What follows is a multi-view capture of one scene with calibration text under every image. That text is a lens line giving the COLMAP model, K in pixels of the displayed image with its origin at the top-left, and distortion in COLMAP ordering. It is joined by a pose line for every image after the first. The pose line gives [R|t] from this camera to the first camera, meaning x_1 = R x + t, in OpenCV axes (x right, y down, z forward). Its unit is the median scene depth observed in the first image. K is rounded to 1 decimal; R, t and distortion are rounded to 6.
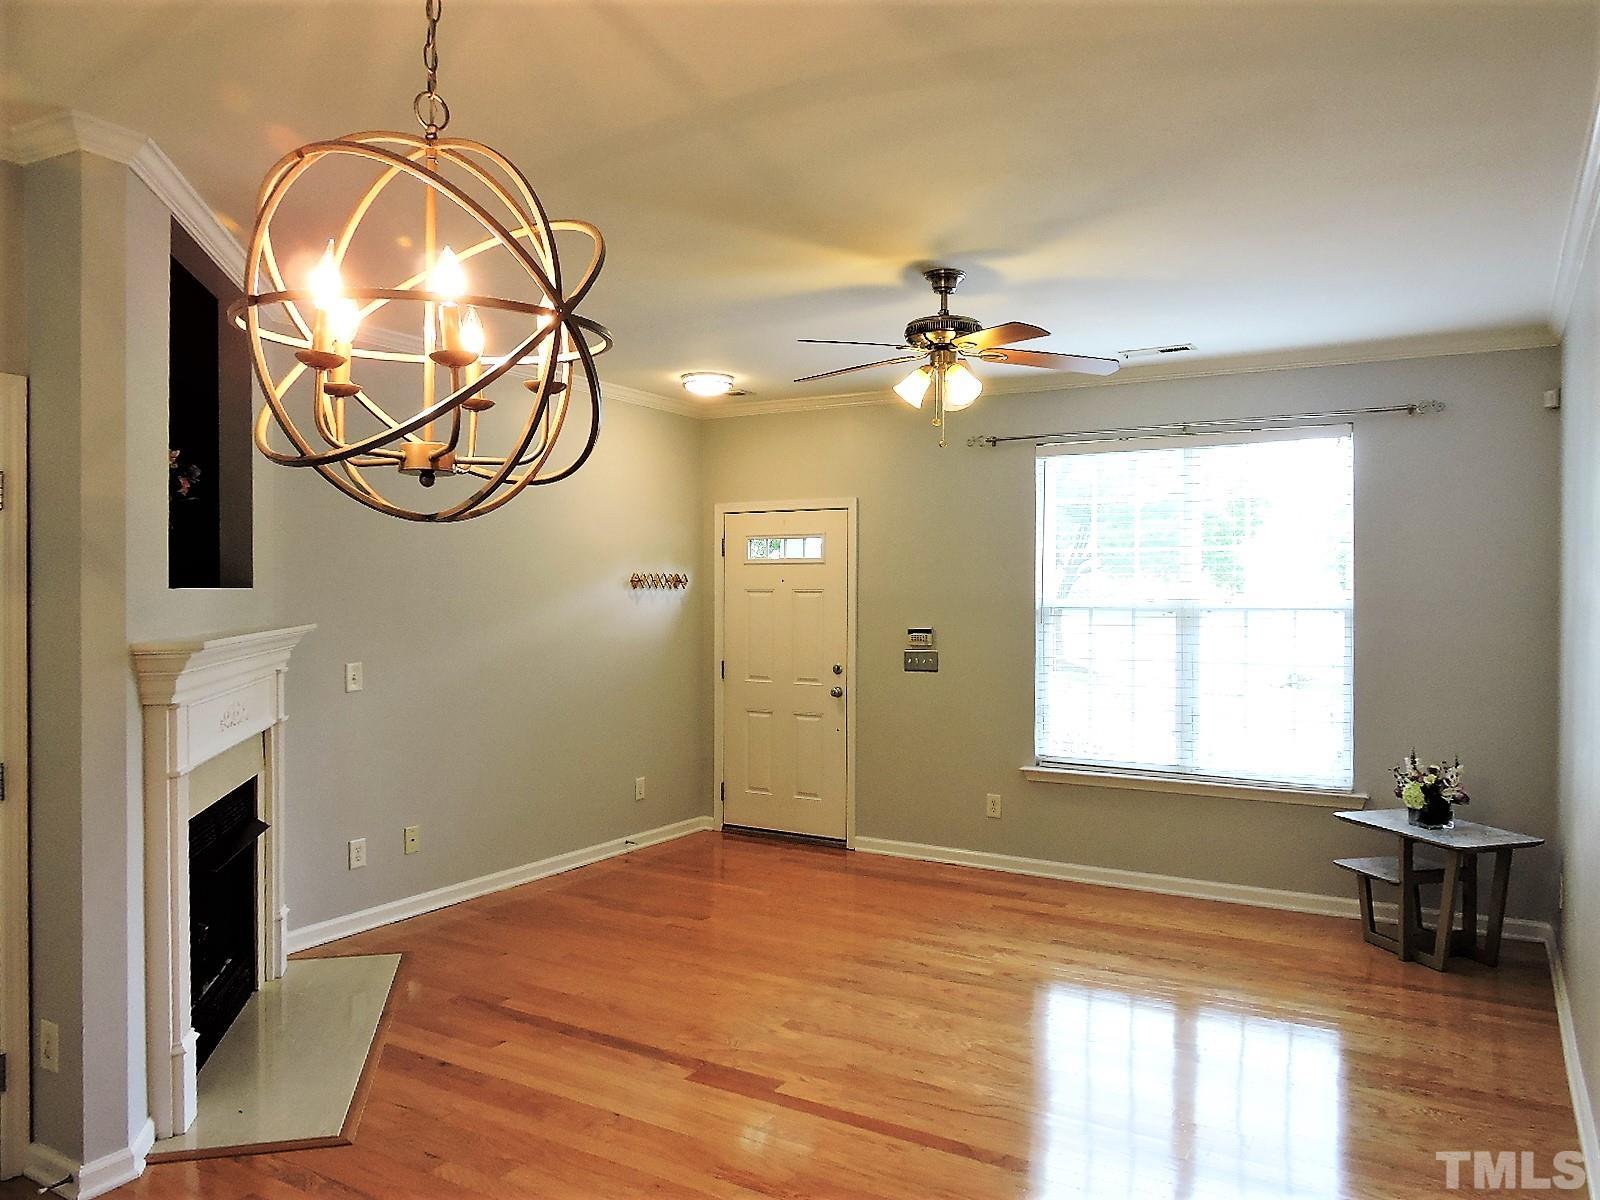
lens RADIAL K [[1143.6, 0, 800.0], [0, 1143.6, 600.0], [0, 0, 1]] dist [-0.001452, 0.001760]
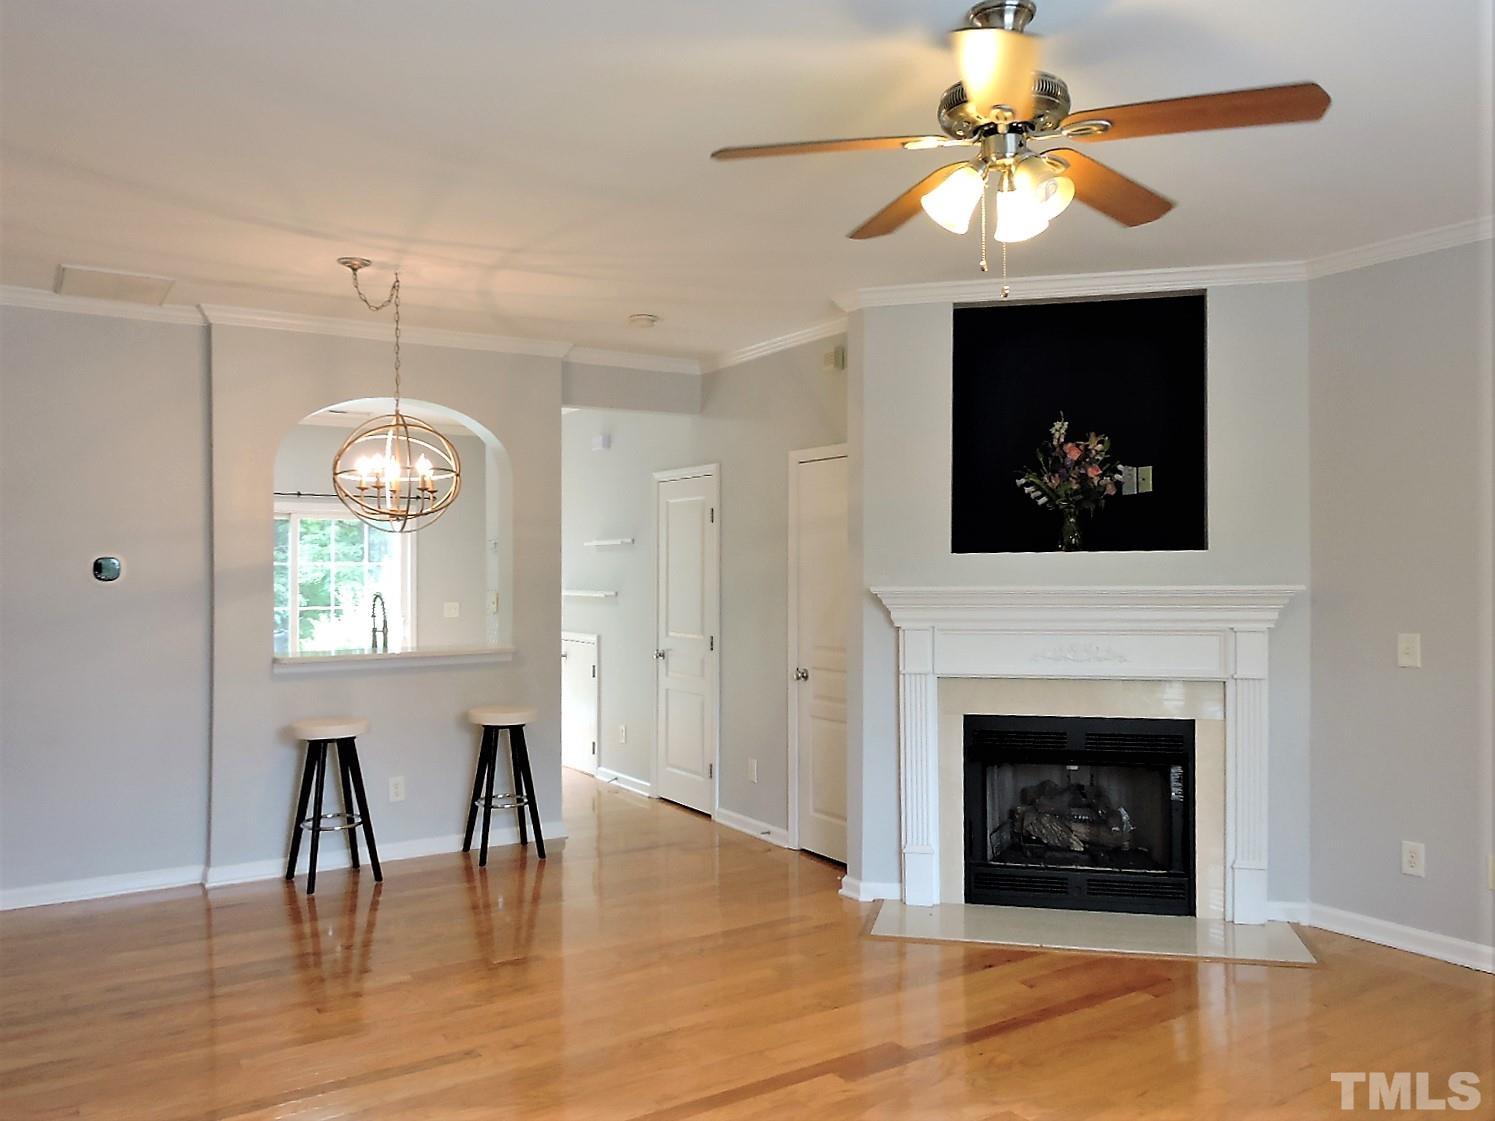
lens RADIAL K [[1146.8, 0, 747.5], [0, 1146.8, 560.5], [0, 0, 1]] dist [-0.001608, -0.001414]
pose [[-0.450850, -0.011583, -0.892524, 0.555287], [-0.000783, 0.999921, -0.012581, 0.010919], [0.892599, -0.004973, -0.450824, 0.881332]]
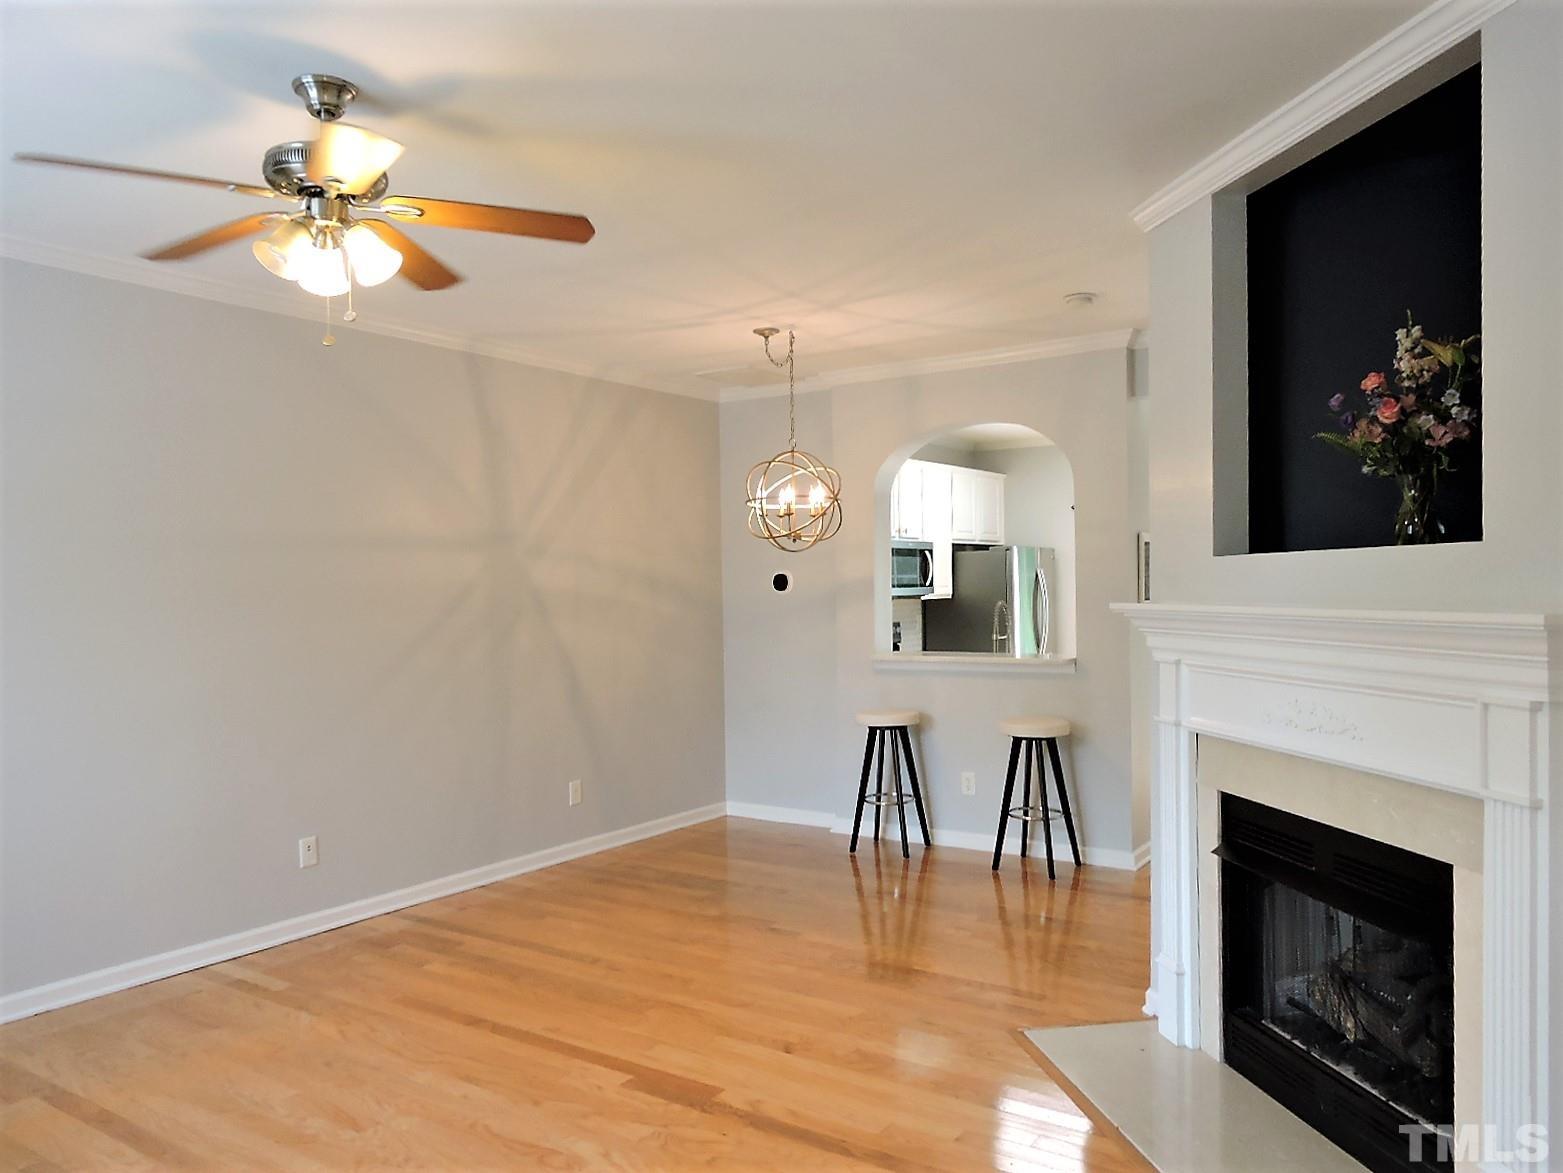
lens RADIAL K [[1142.6, 0, 781.5], [0, 1142.6, 586.5], [0, 0, 1]] dist [-0.002637, -0.001624]
pose [[-0.997789, 0.007426, 0.066039, -0.138604], [0.007781, 0.999957, 0.005110, 0.004978], [-0.065998, 0.005613, -0.997804, 1.263821]]
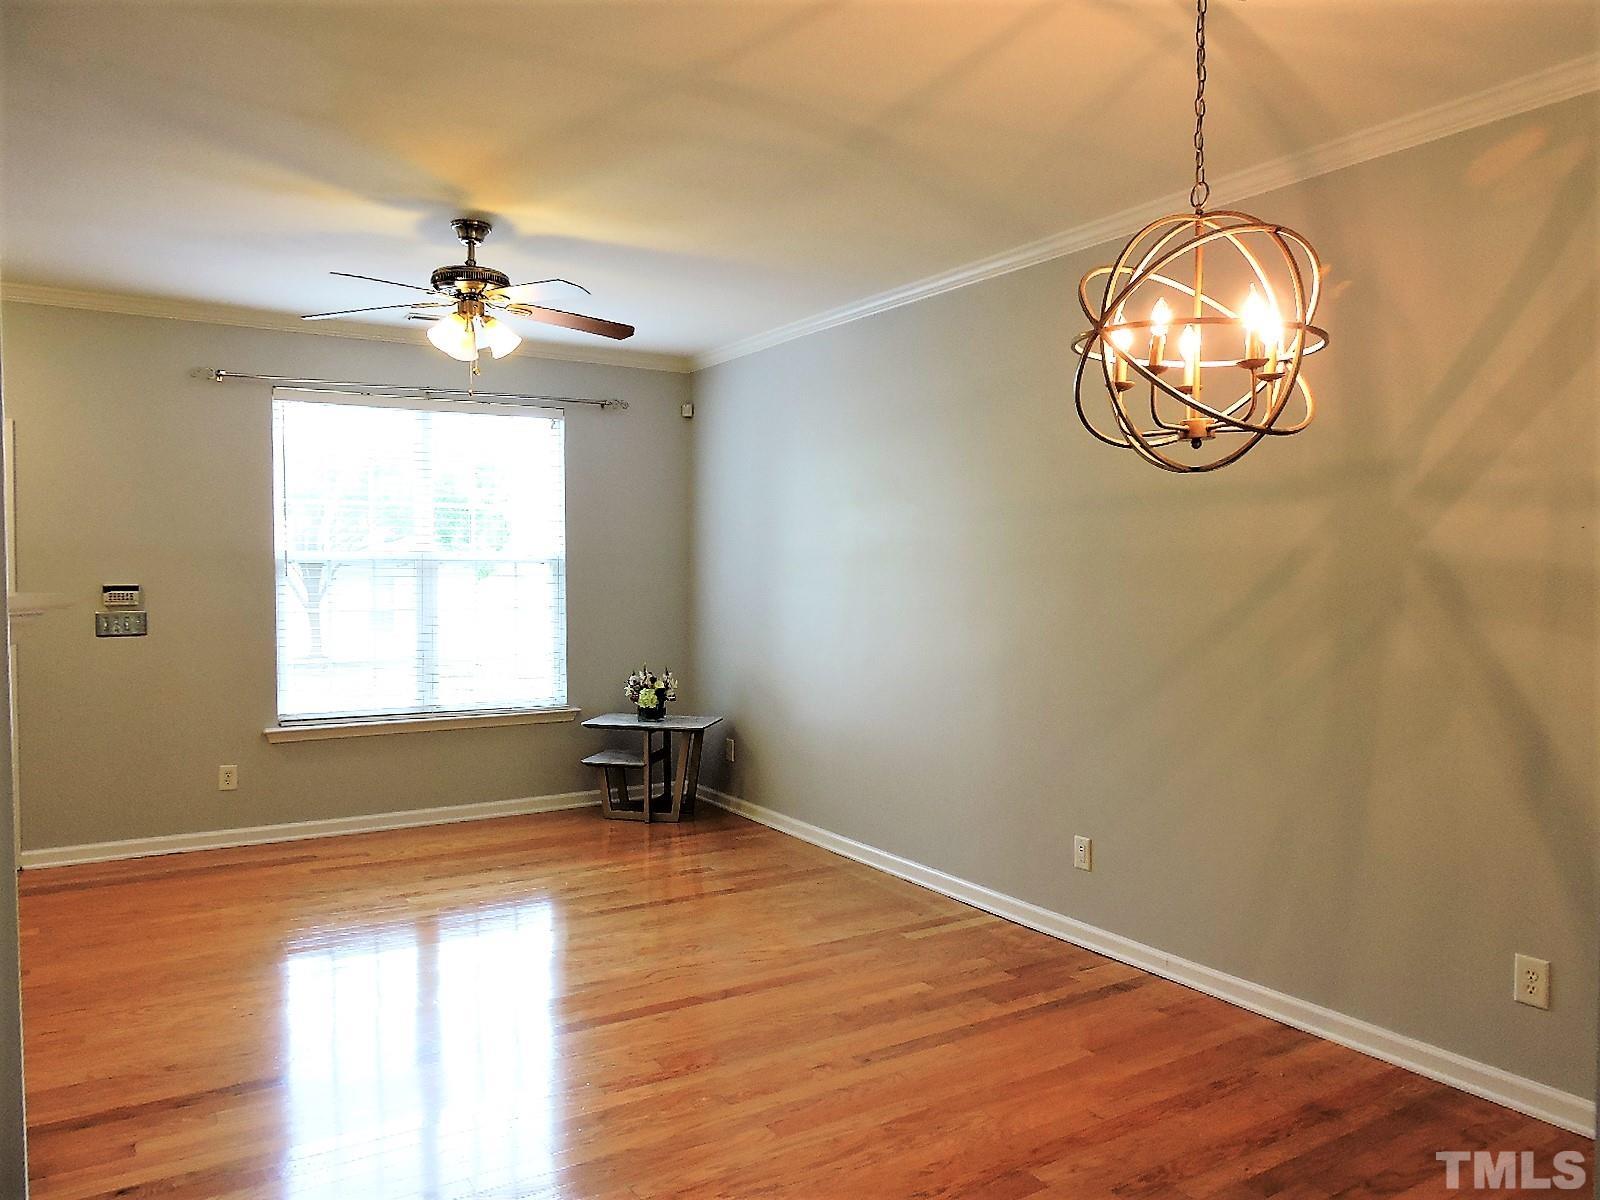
lens RADIAL K [[1143.6, 0, 800.0], [0, 1143.6, 600.0], [0, 0, 1]] dist [-0.001452, 0.001760]
pose [[0.453803, -0.029346, 0.890619, -0.500695], [0.003274, 0.999506, 0.031266, 0.013260], [-0.891096, -0.011273, 0.453675, 0.210257]]
